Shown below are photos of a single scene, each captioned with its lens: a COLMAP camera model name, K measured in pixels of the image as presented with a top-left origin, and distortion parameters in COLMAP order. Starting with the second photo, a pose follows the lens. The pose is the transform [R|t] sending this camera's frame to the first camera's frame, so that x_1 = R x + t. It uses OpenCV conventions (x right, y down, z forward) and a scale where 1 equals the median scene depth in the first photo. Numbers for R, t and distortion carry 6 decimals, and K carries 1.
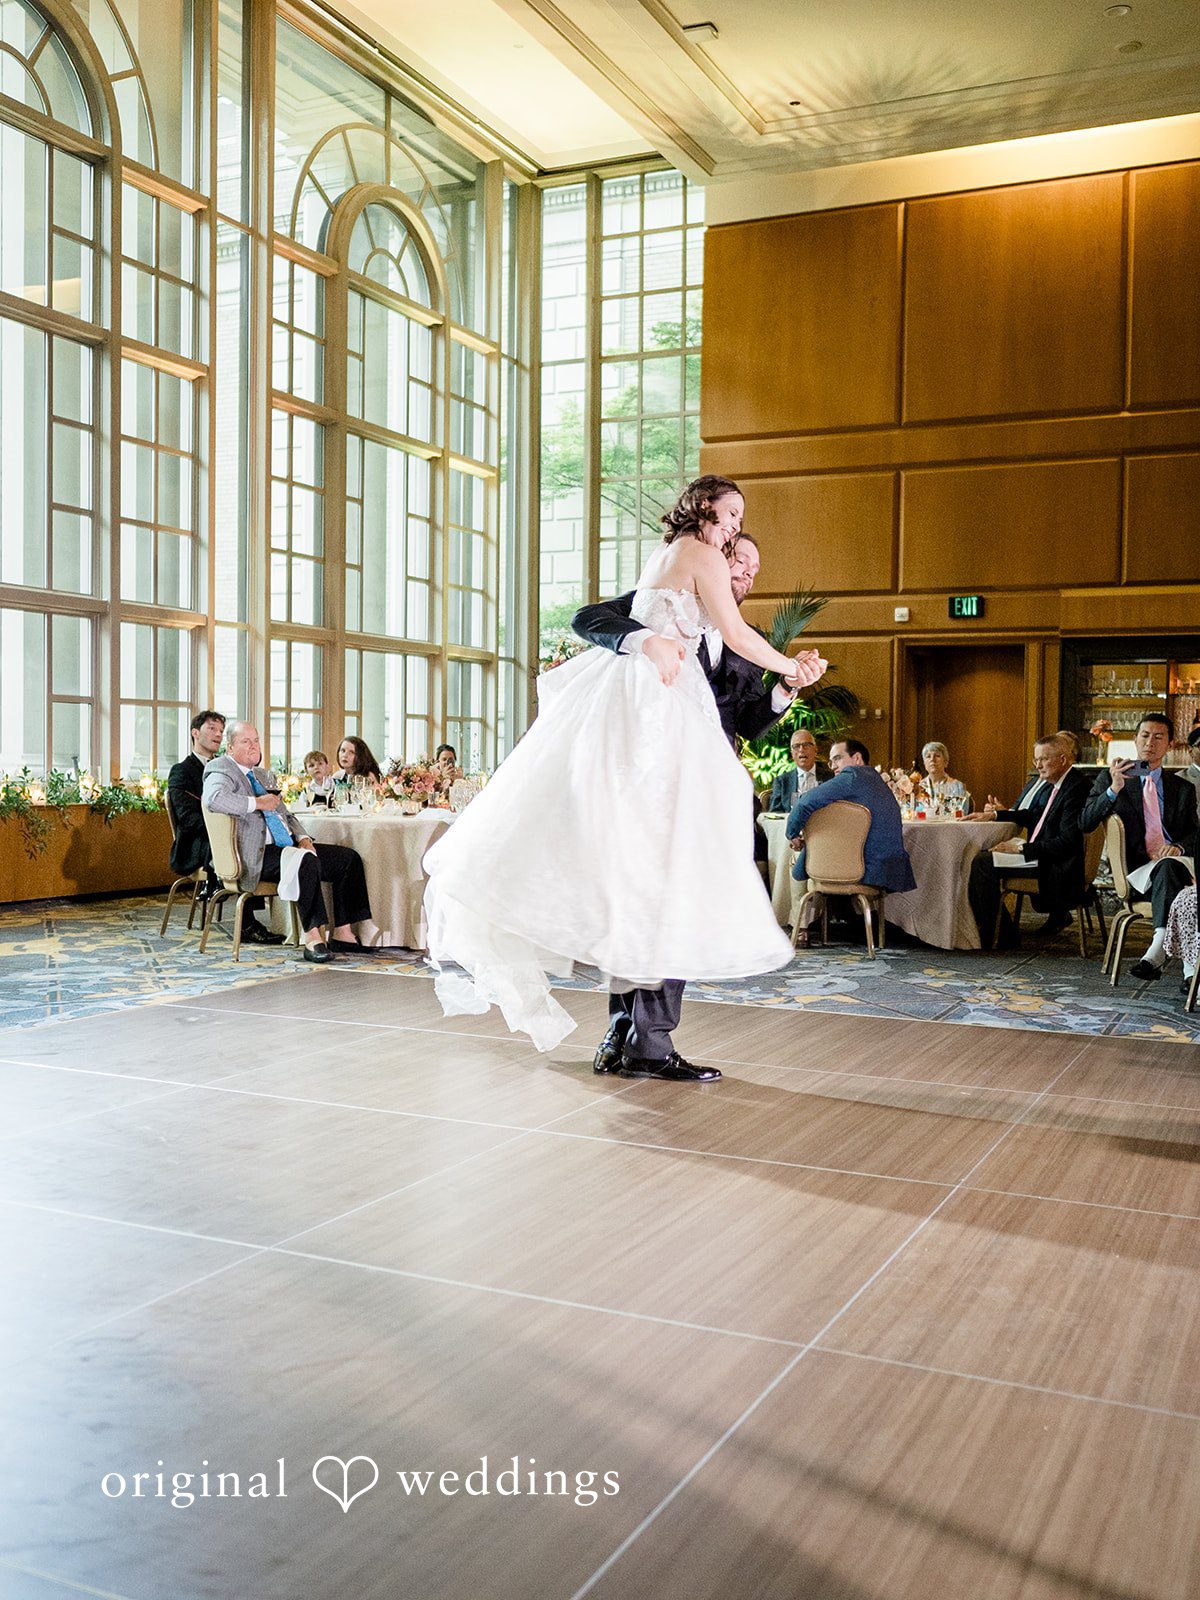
lens RADIAL K [[1580.8, 0, 597.9], [0, 1580.8, 802.7], [0, 0, 1]] dist [0.014955, 0.000000]
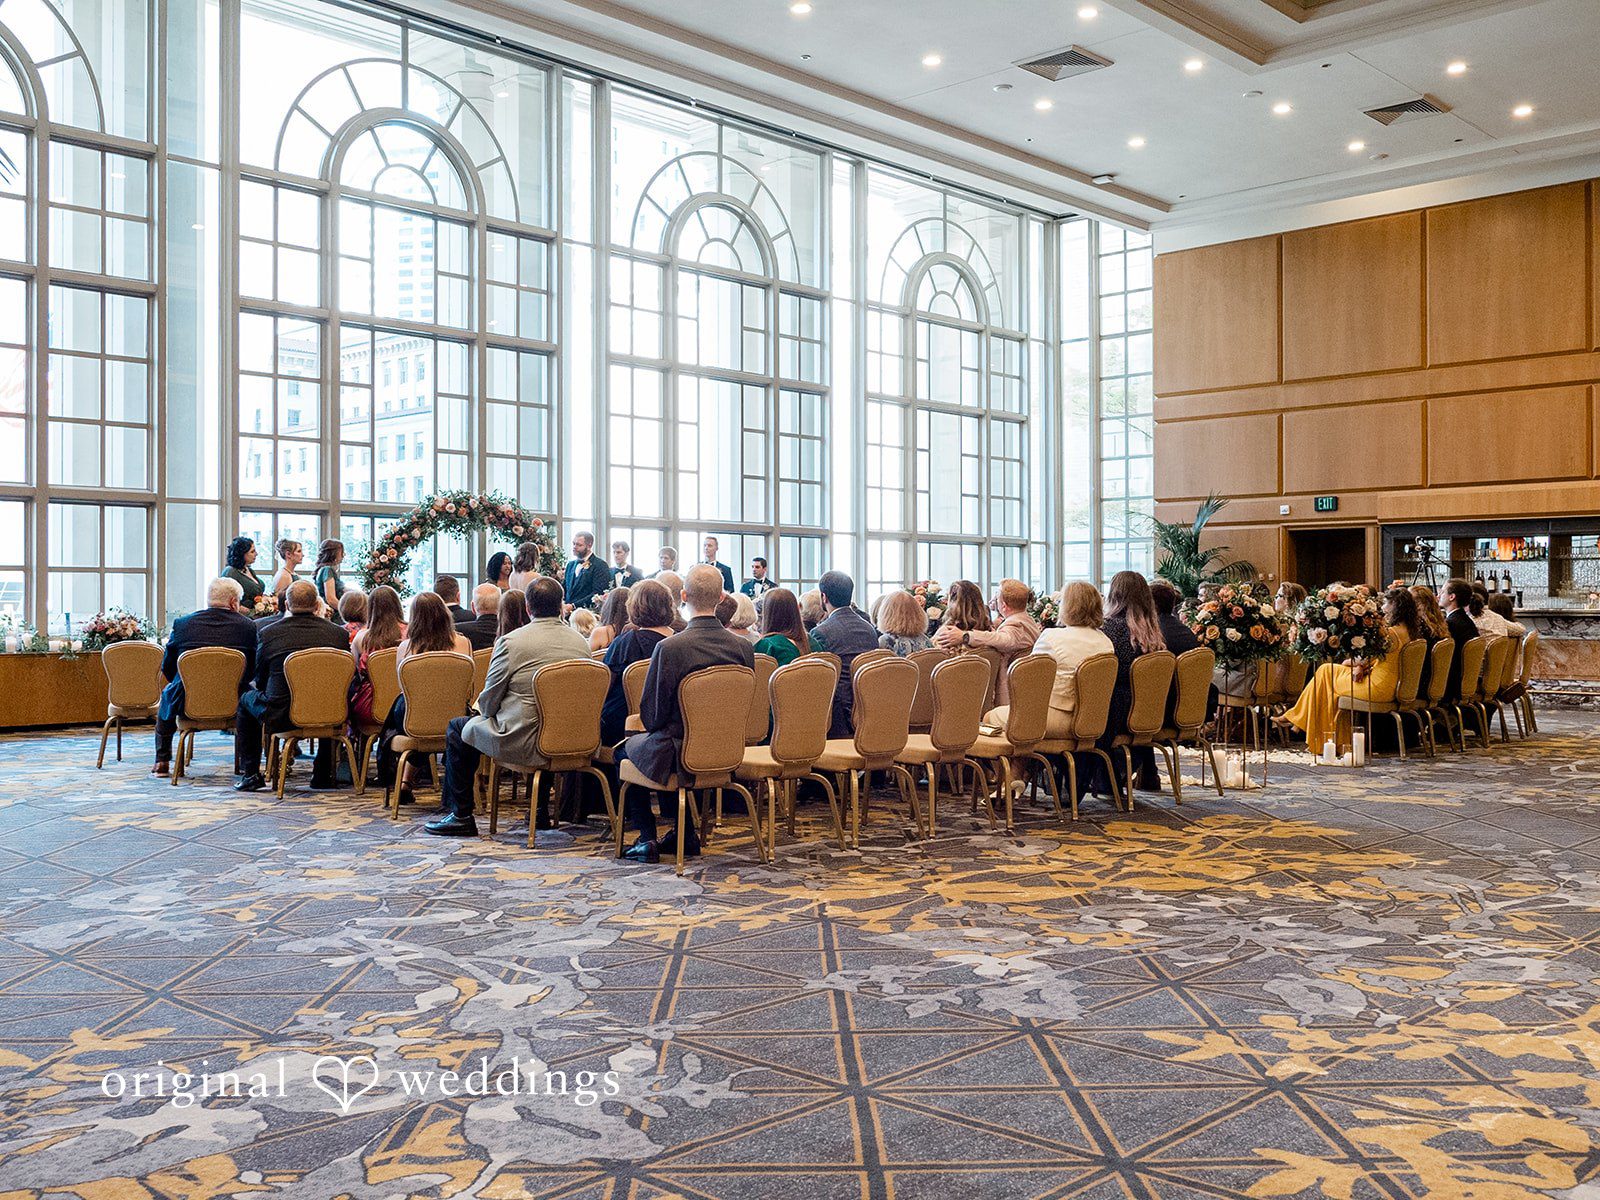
lens RADIAL K [[1580.8, 0, 801.2], [0, 1580.8, 600.0], [0, 0, 1]] dist [0.014955, 0.000000]
pose [[0.949349, -0.015166, -0.313856, 0.231804], [0.005108, 0.999447, -0.032845, 0.012885], [0.314181, 0.029578, 0.948902, -0.566216]]
